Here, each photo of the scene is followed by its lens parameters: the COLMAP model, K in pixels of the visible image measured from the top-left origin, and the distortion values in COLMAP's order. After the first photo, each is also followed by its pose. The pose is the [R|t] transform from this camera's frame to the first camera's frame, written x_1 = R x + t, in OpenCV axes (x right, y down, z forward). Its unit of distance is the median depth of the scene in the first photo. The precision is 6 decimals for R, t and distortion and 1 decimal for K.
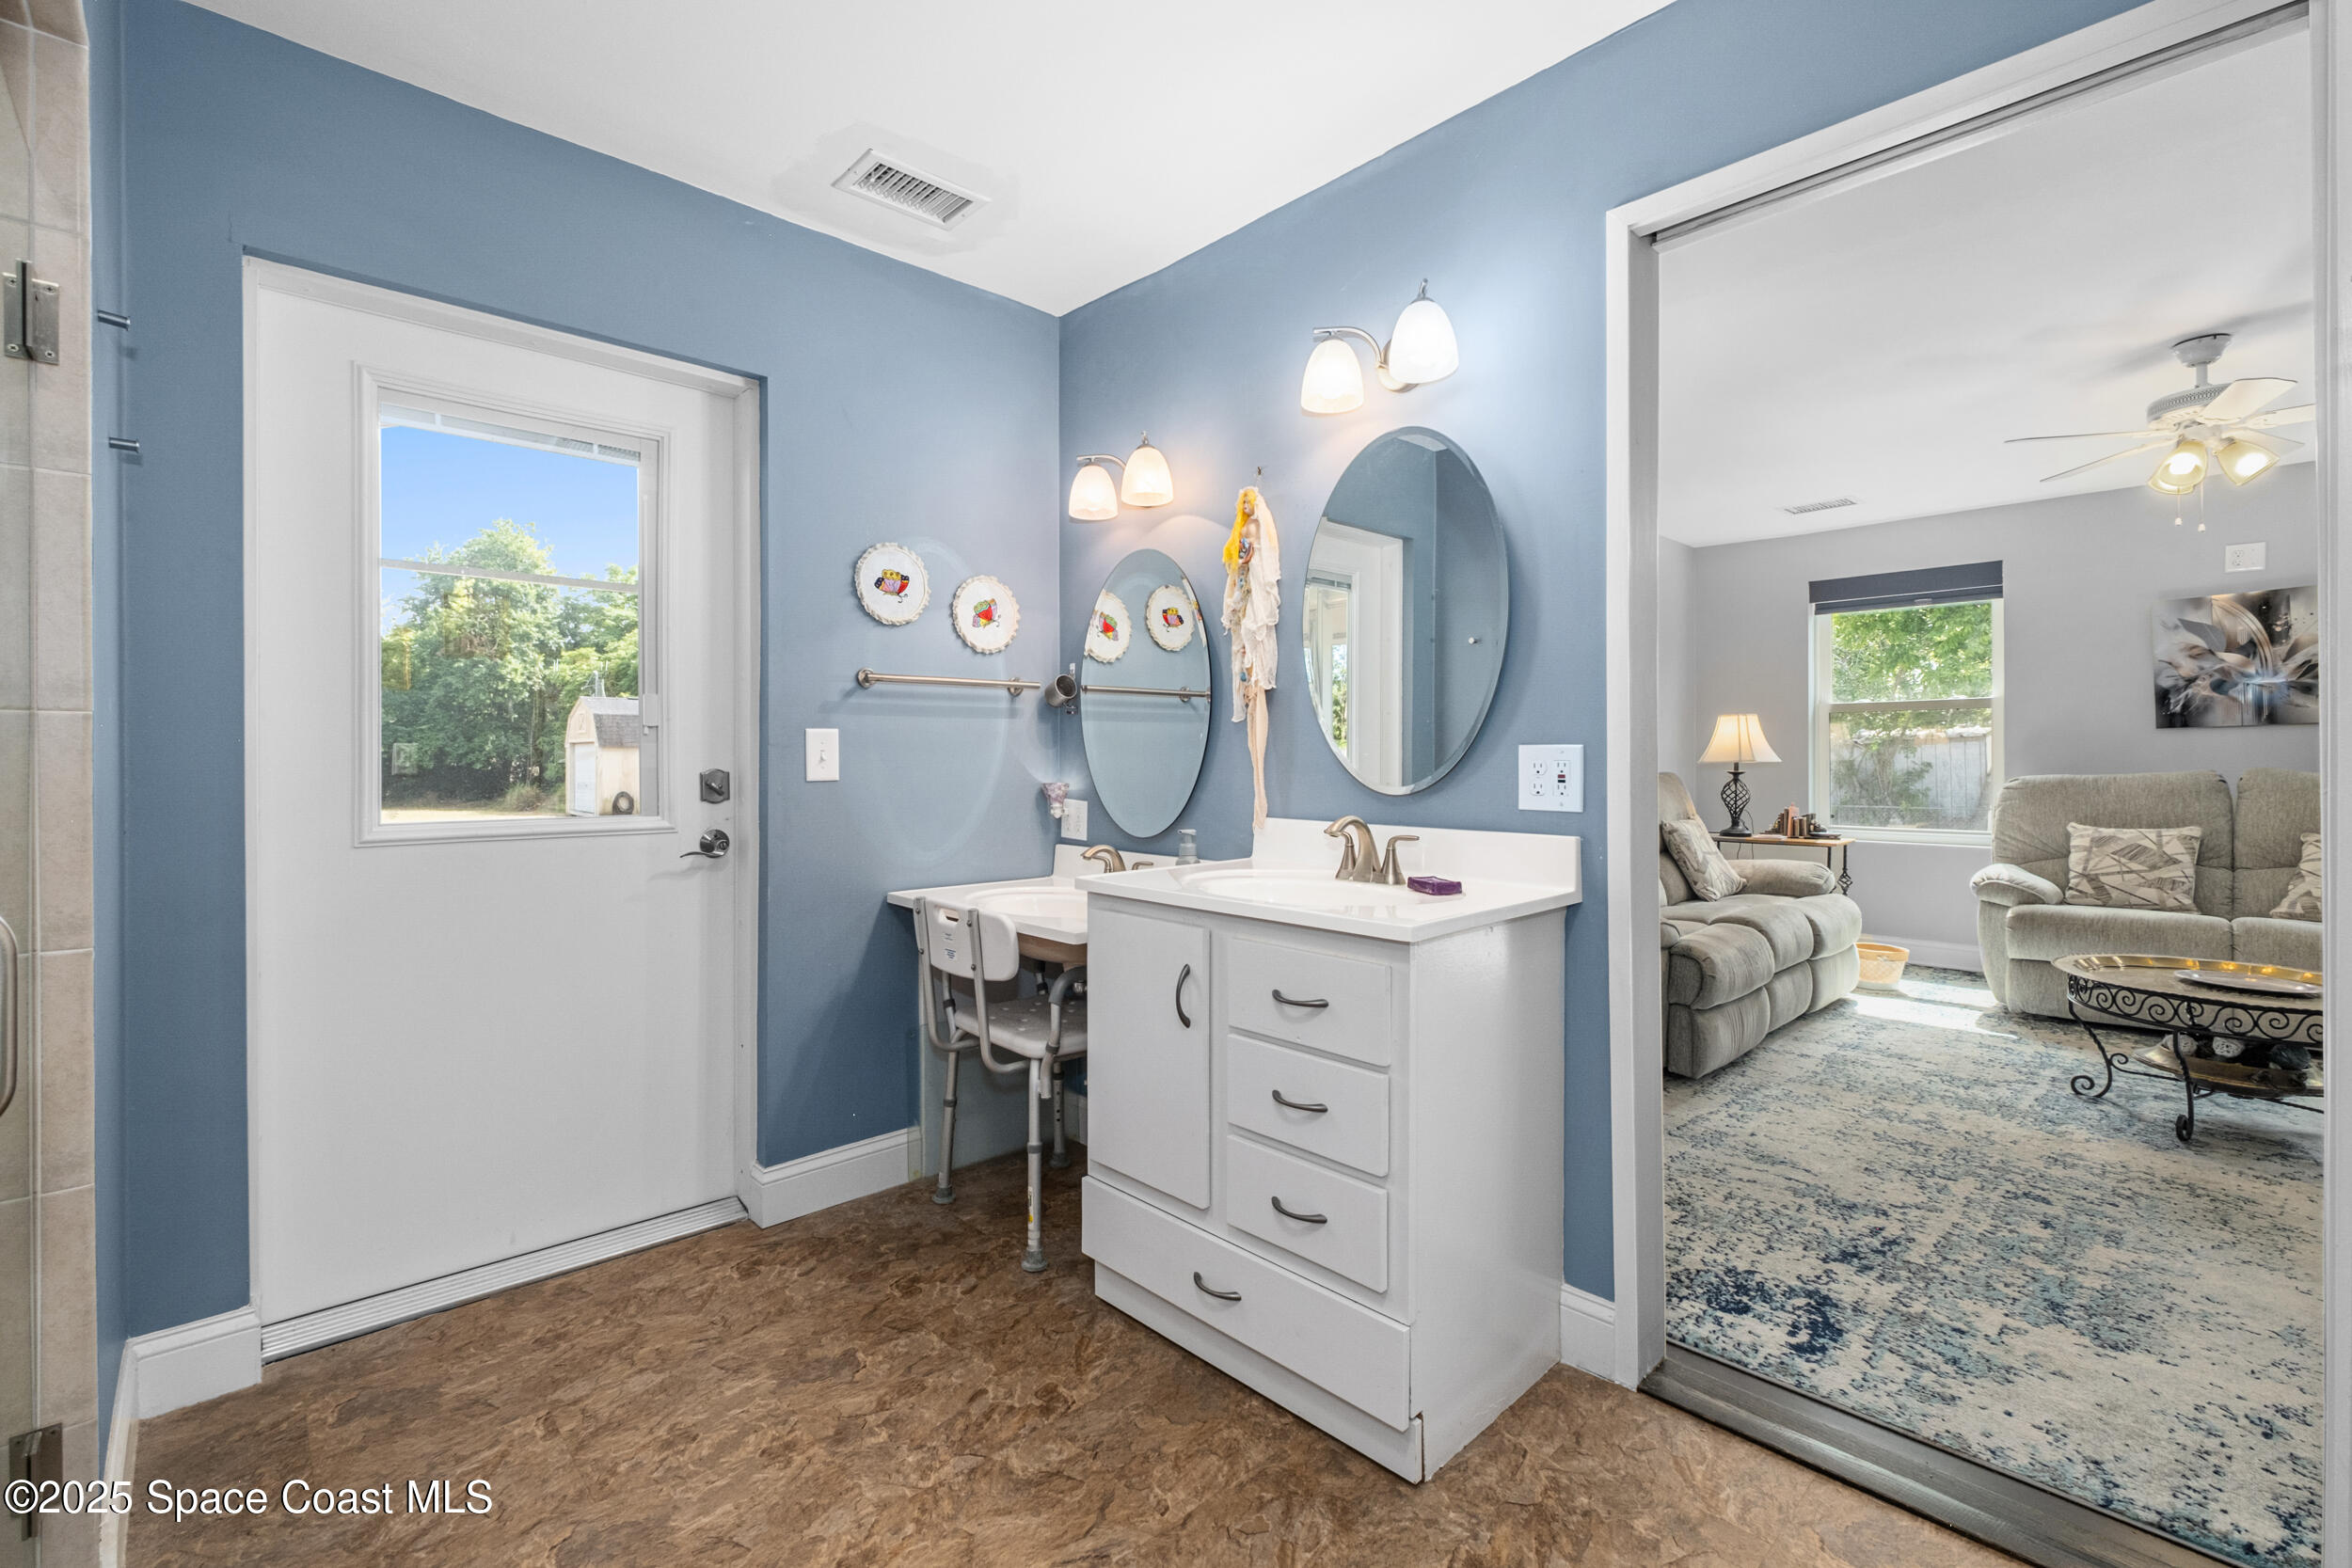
lens RADIAL K [[1031.7, 0, 1168.8], [0, 1031.7, 760.2], [0, 0, 1]] dist [-0.006679, -0.000480]
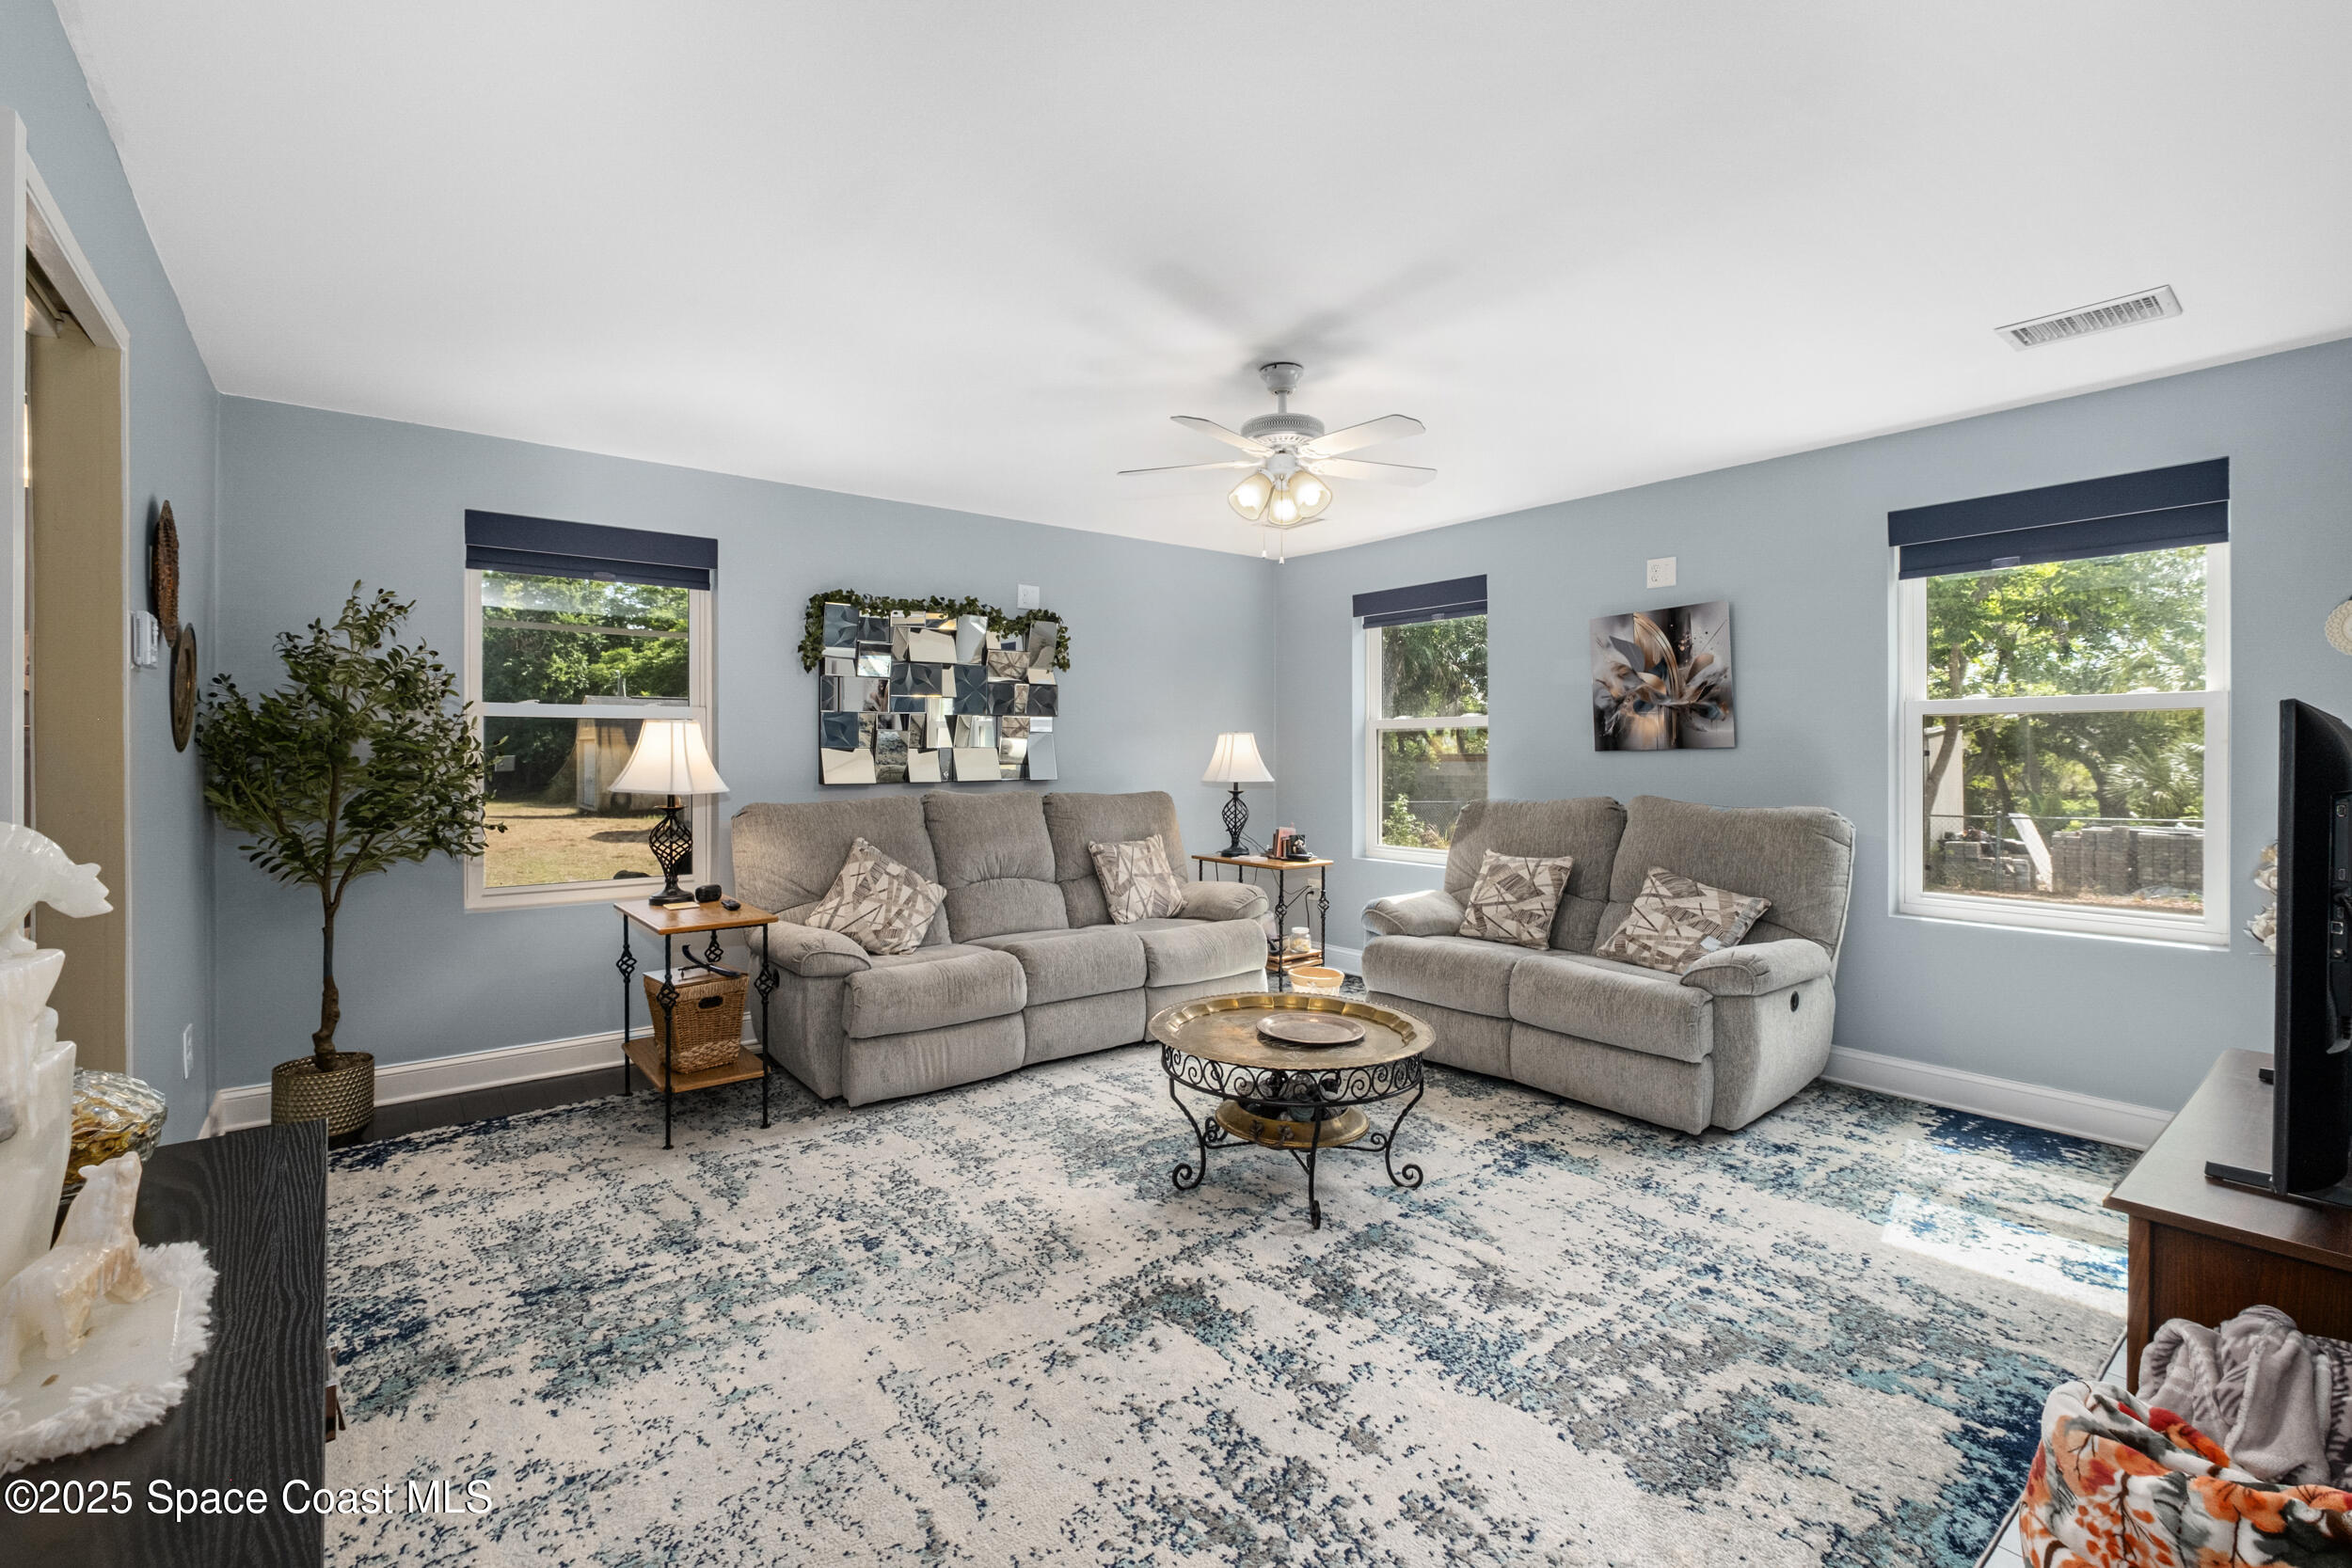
lens RADIAL K [[1031.7, 0, 1168.8], [0, 1031.7, 760.2], [0, 0, 1]] dist [-0.006679, -0.000480]
pose [[0.996635, 0.002866, -0.081919, 0.724939], [-0.002299, 0.999973, 0.007019, -0.031922], [0.081937, -0.006807, 0.996614, 0.013028]]
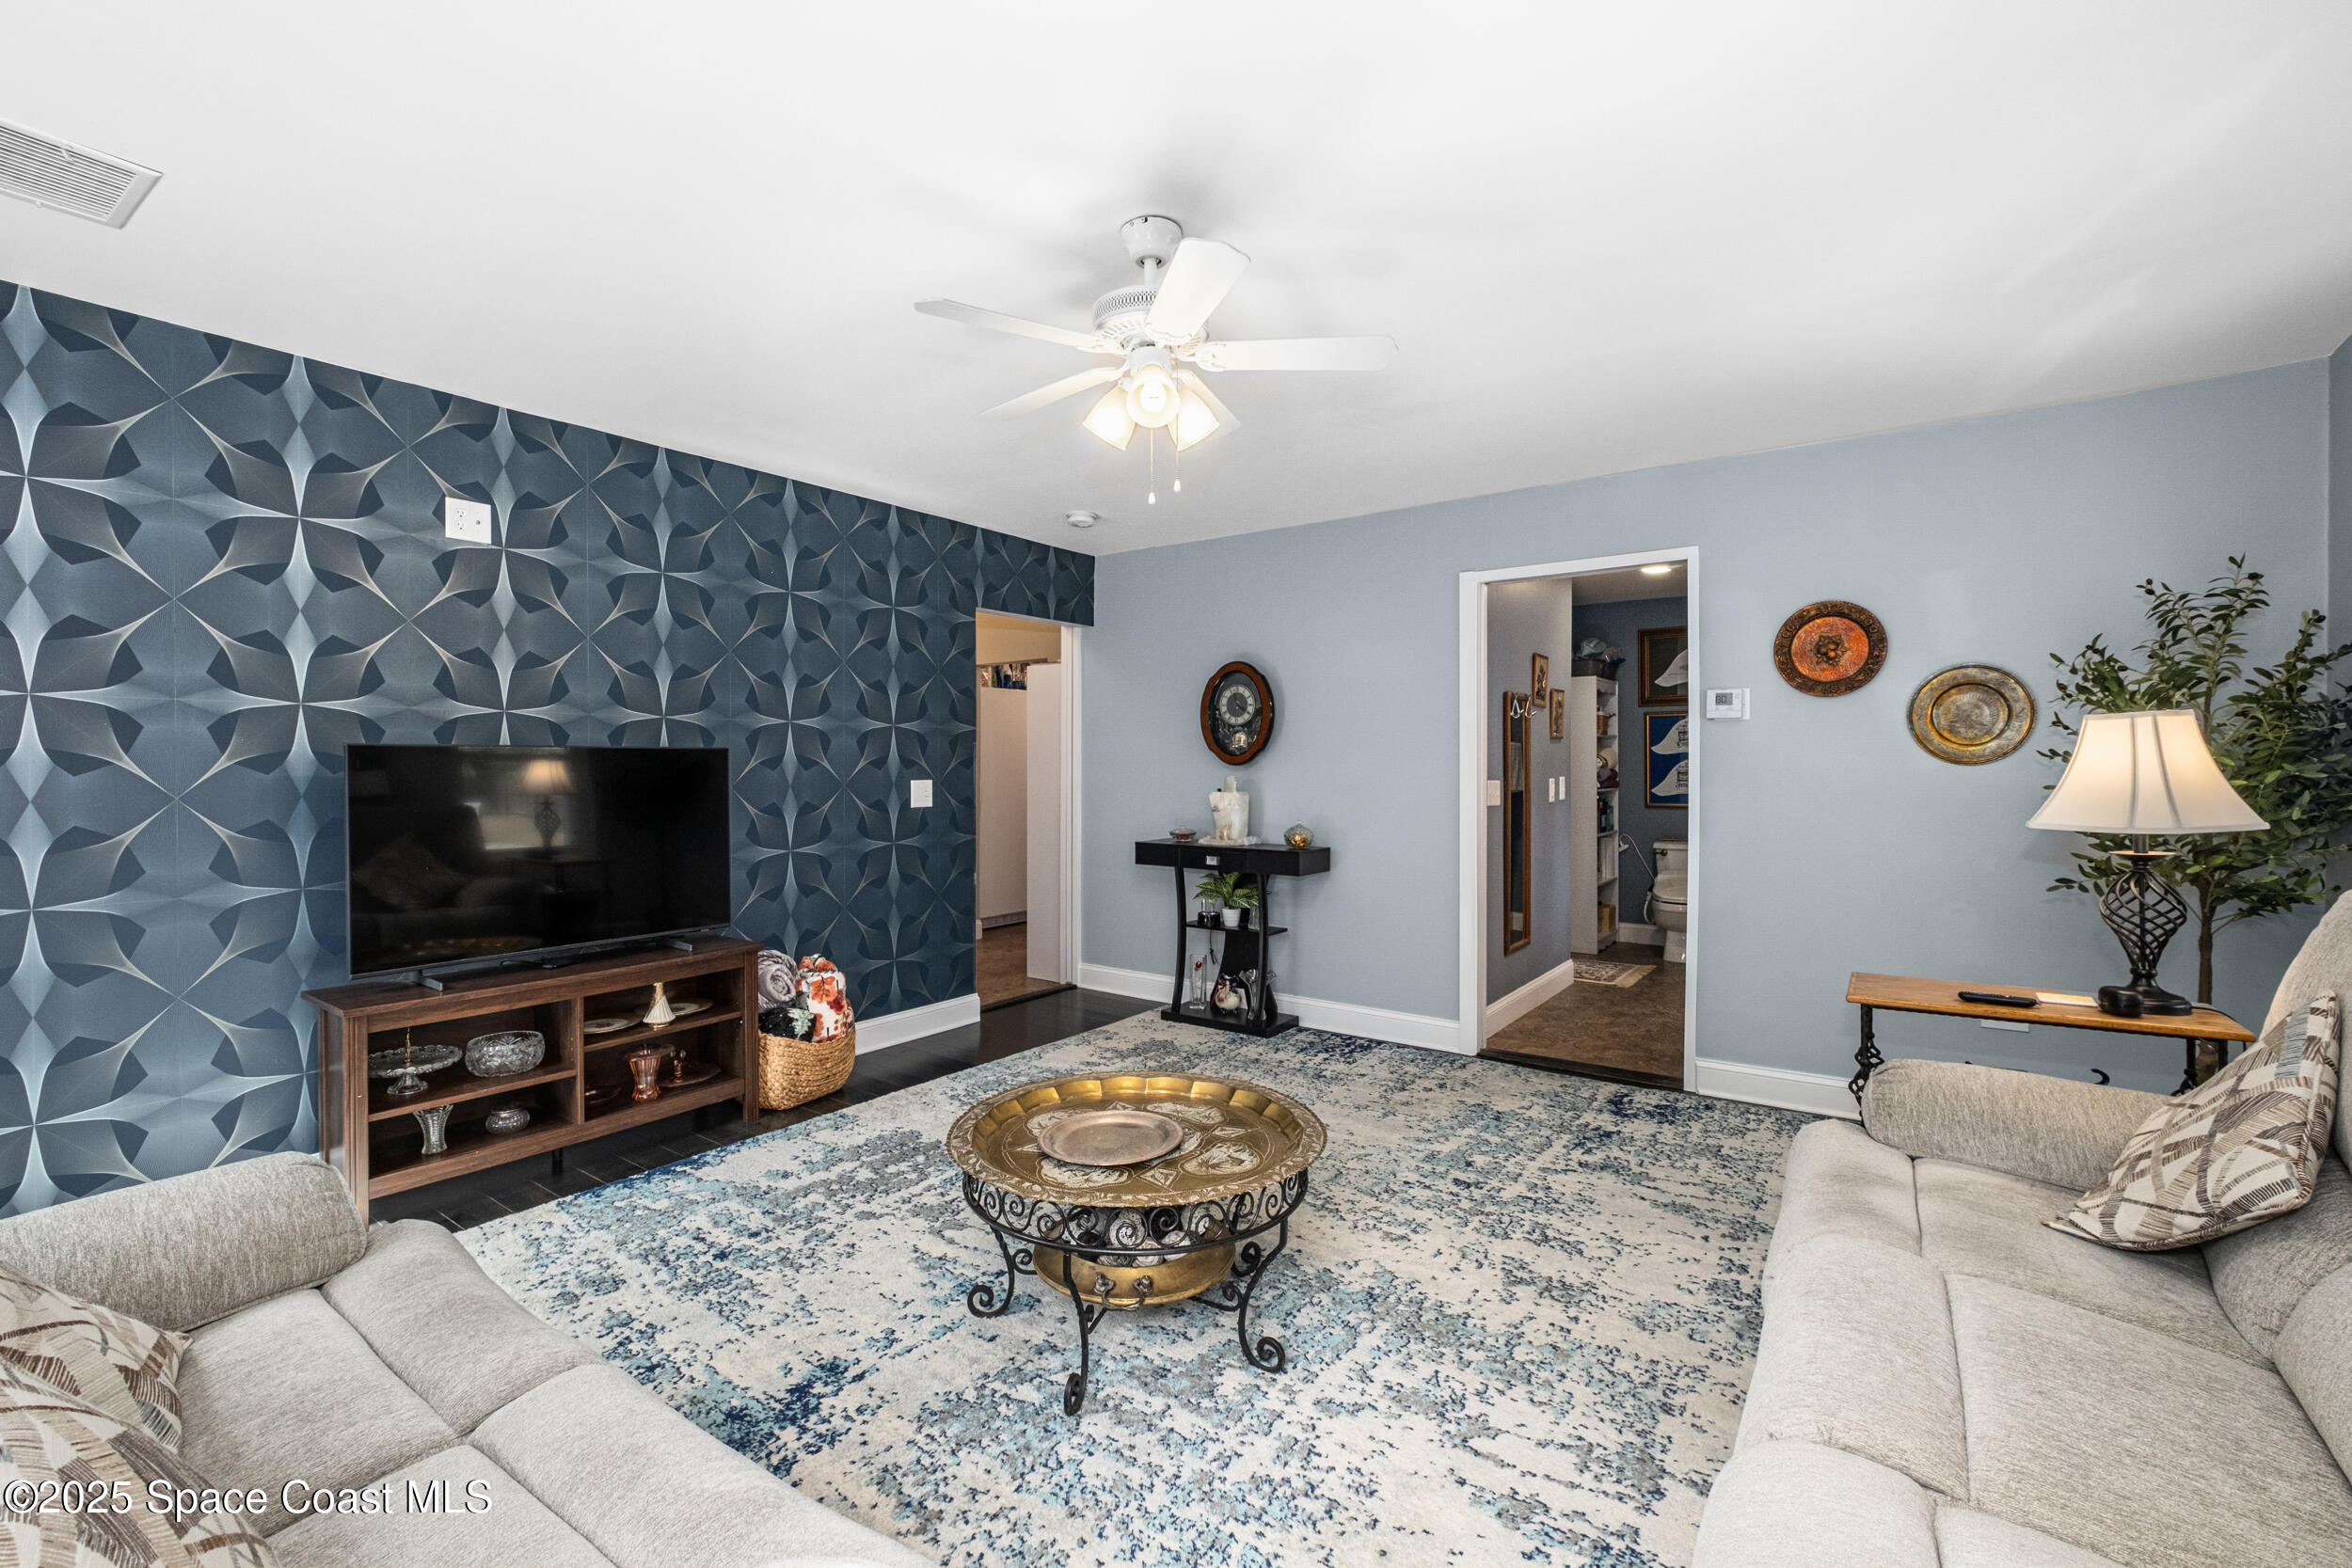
lens RADIAL K [[1022.2, 0, 1163.9], [0, 1022.2, 772.2], [0, 0, 1]] dist [-0.006401, 0.000566]
pose [[-0.983144, 0.004176, -0.182783, 0.832621], [0.002922, 0.999970, 0.007129, -0.033881], [0.182807, 0.006475, -0.983127, 1.245968]]
